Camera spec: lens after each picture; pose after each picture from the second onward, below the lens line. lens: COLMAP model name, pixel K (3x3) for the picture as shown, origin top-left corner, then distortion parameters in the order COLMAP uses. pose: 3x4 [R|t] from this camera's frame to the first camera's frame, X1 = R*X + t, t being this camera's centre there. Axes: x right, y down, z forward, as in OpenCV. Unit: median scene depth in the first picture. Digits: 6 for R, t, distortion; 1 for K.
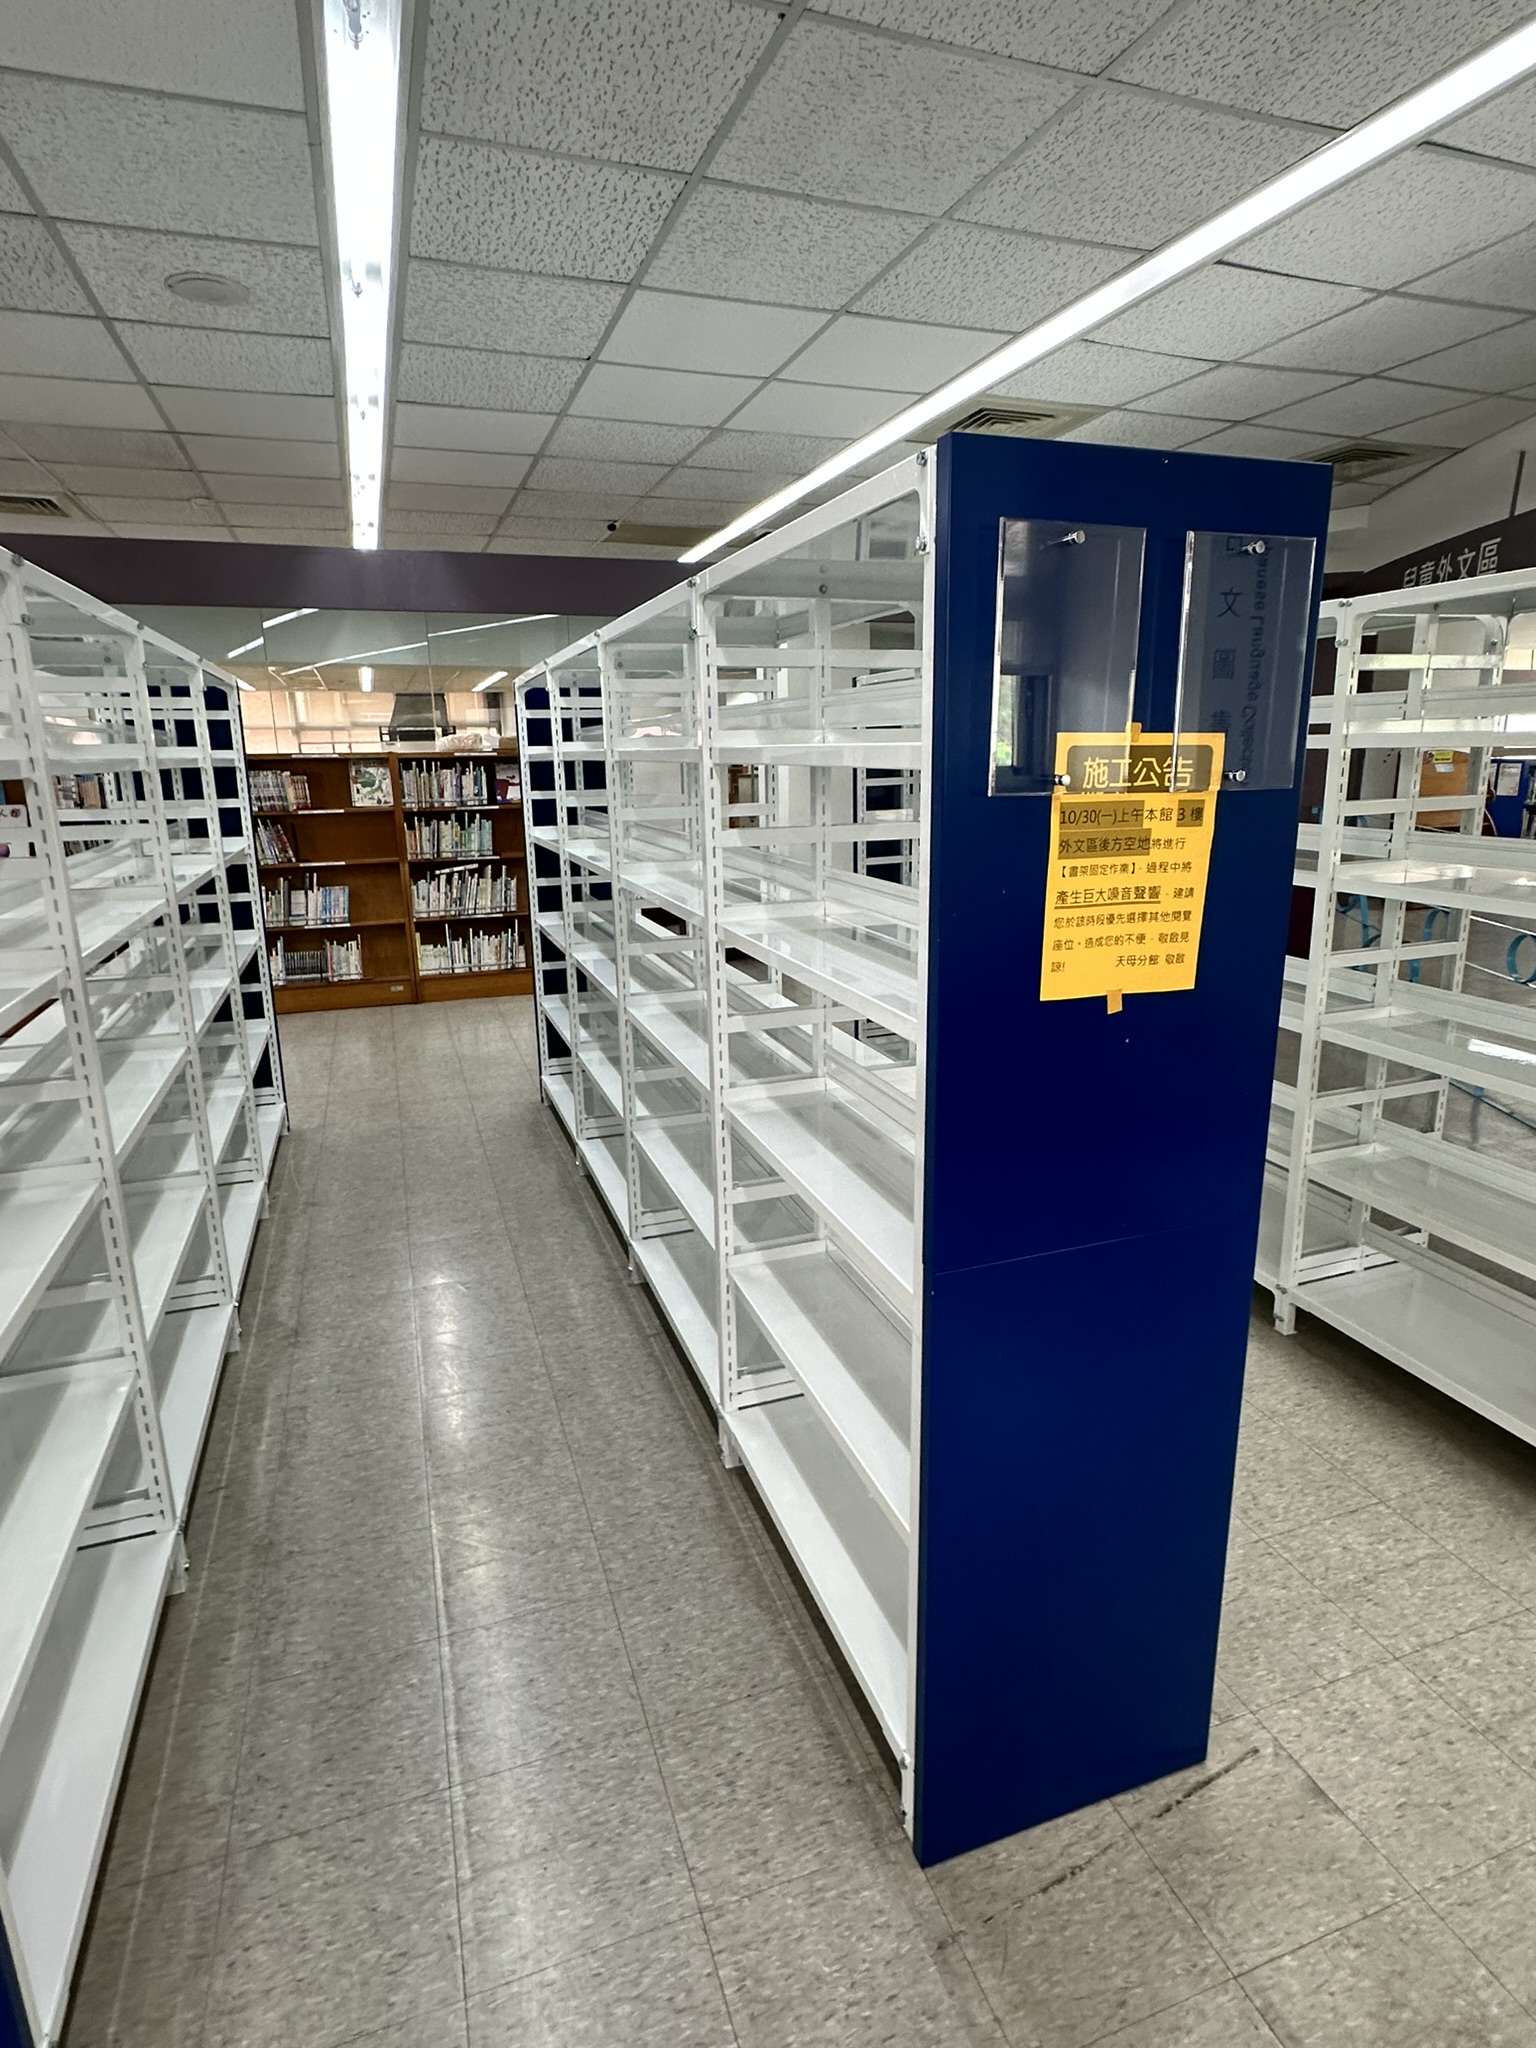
lens RADIAL K [[1094.2, 0, 769.4], [0, 1094.2, 1027.9], [0, 0, 1]] dist [-0.000643, -0.000851]
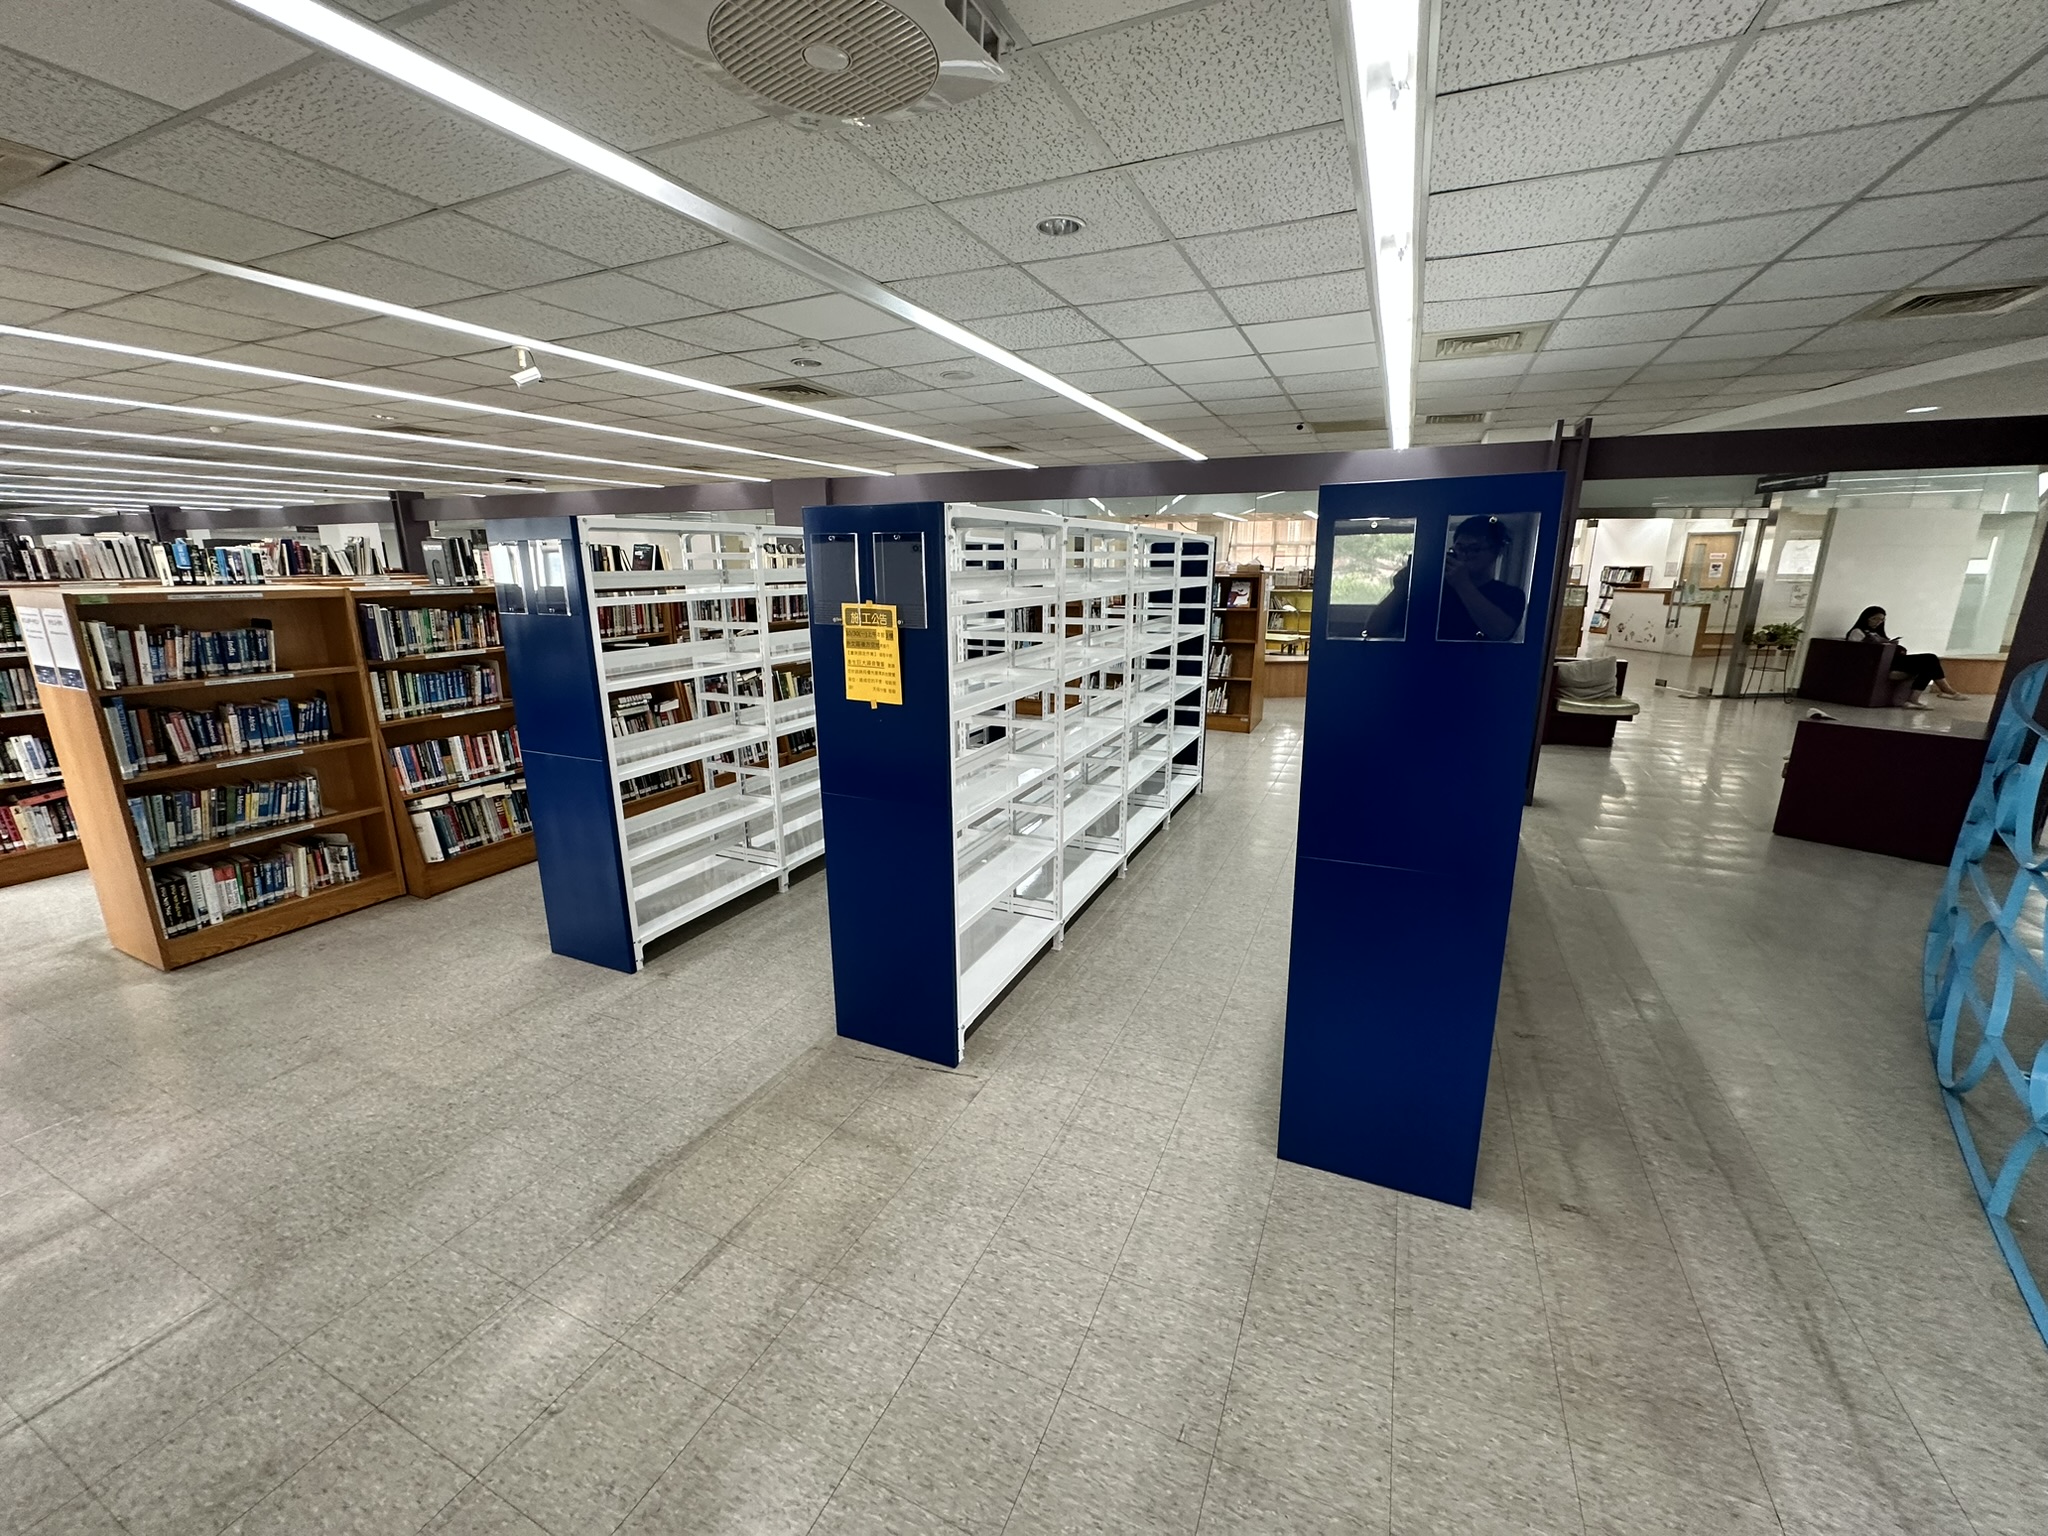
lens RADIAL K [[815.9, 0, 1024.2], [0, 815.9, 767.6], [0, 0, 1]] dist [-0.001487, -0.000062]
pose [[0.718737, 0.183978, -0.670499, 1.090062], [-0.180100, 0.980705, 0.076038, -0.050720], [0.671551, 0.066105, 0.738004, -0.111561]]
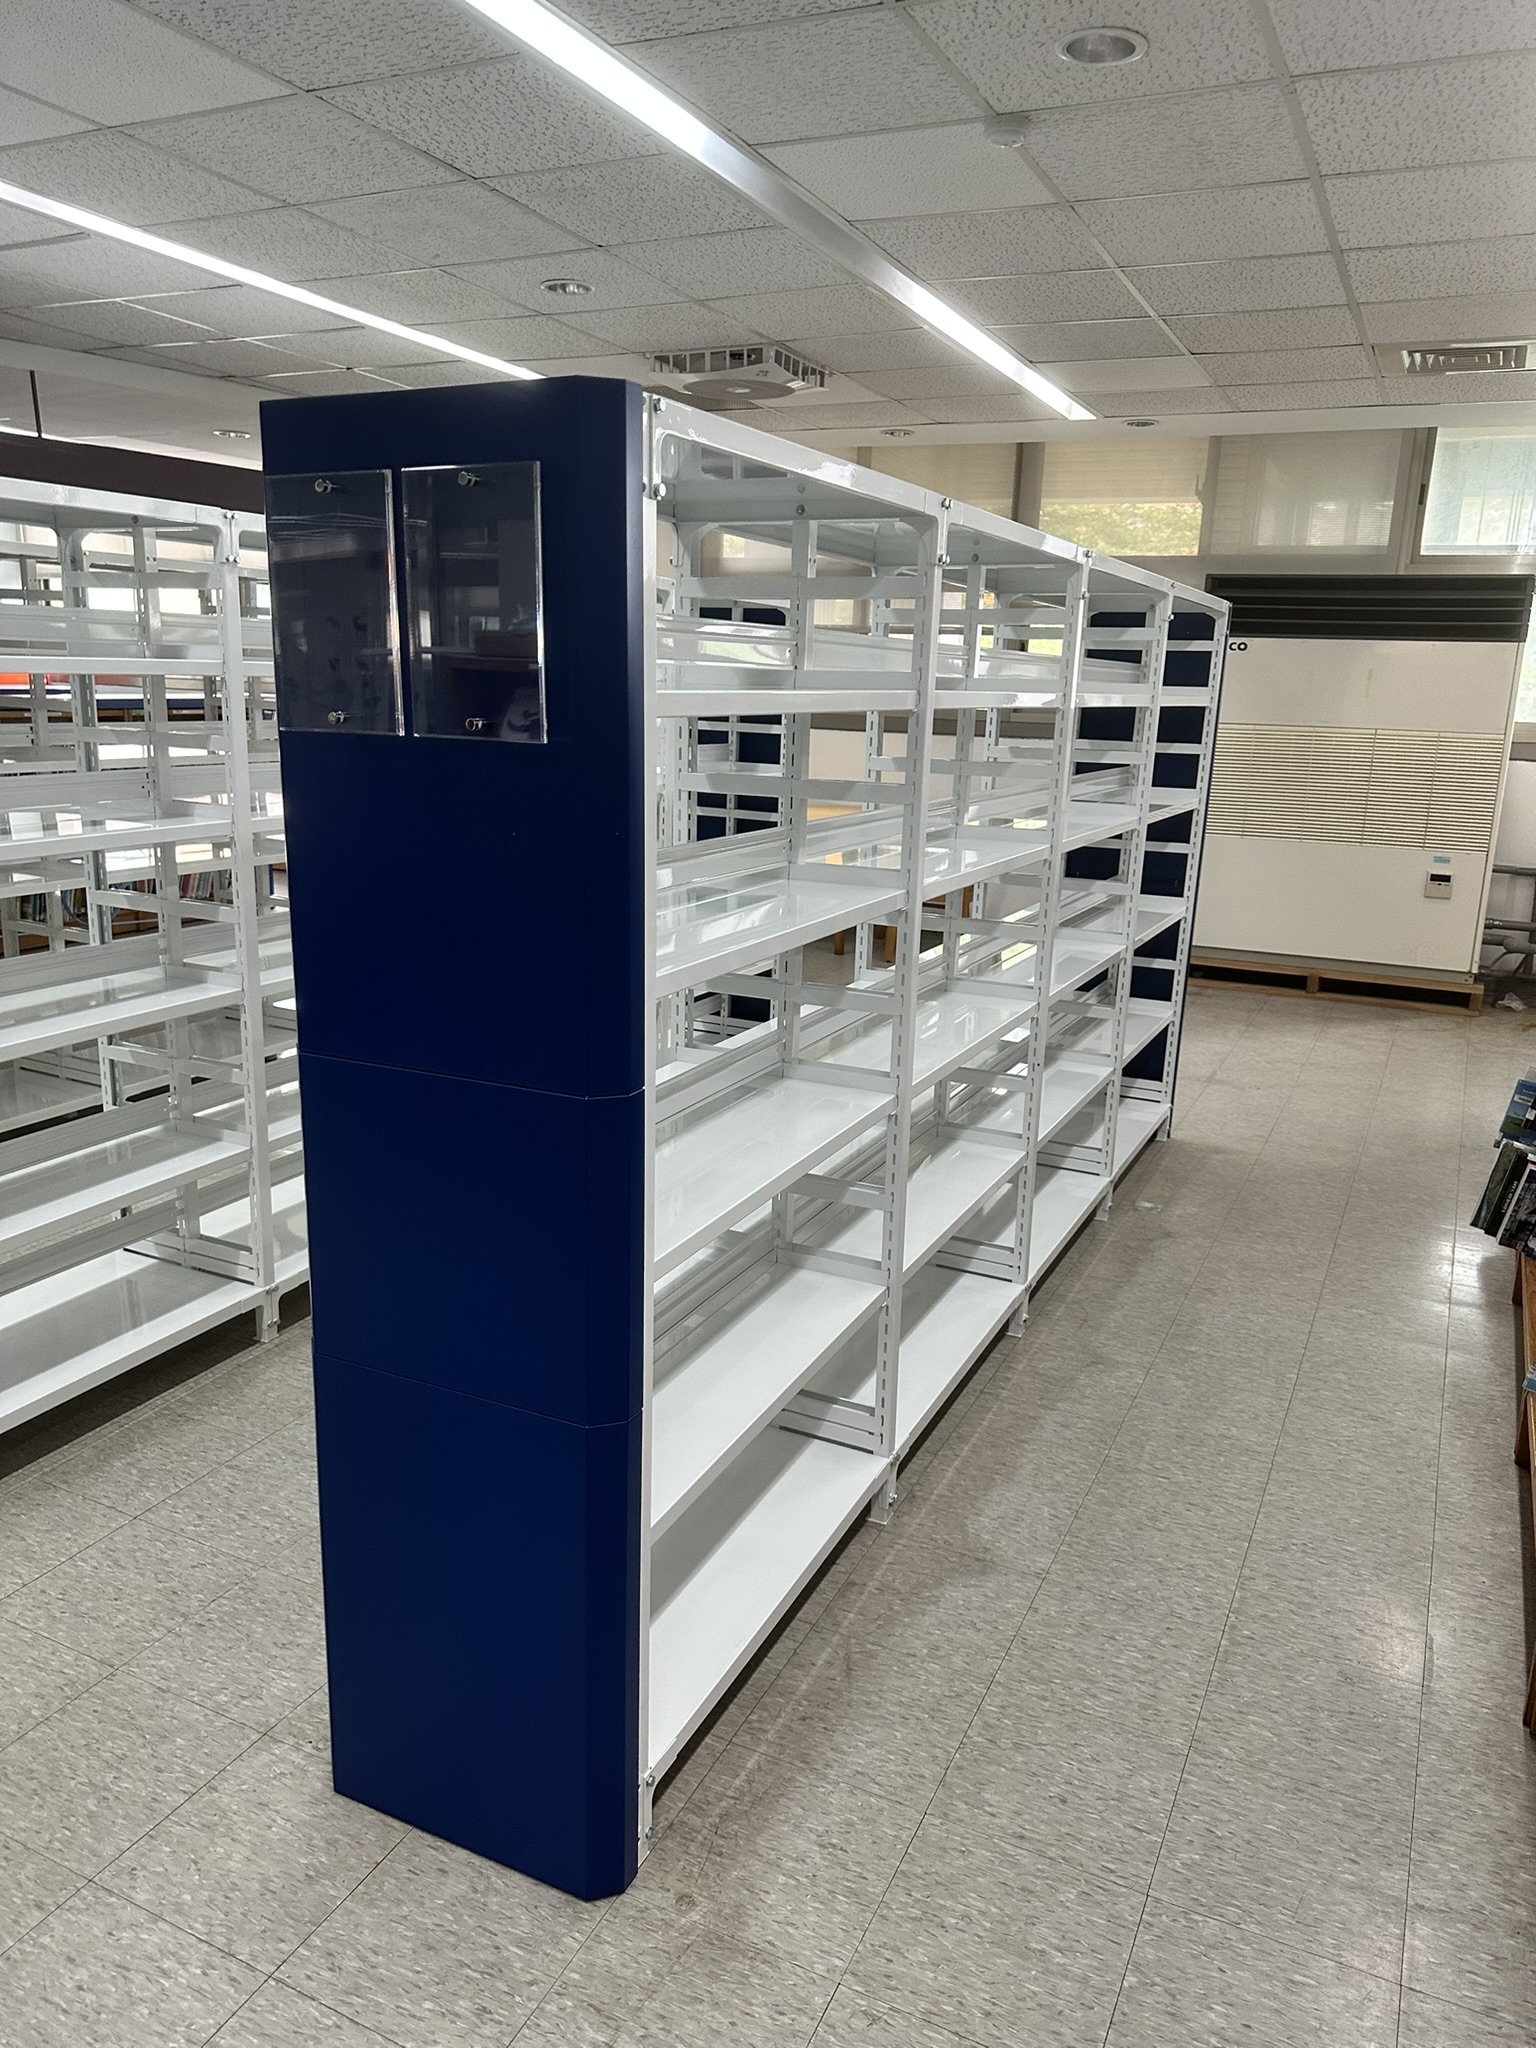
lens RADIAL K [[1441.9, 0, 757.3], [0, 1441.9, 1020.2], [0, 0, 1]] dist [0.042832, -0.036391]
pose [[0.695254, 0.204803, -0.688969, 0.808707], [-0.218342, 0.973428, 0.069028, -0.067847], [0.684799, 0.102439, 0.721496, 0.148554]]
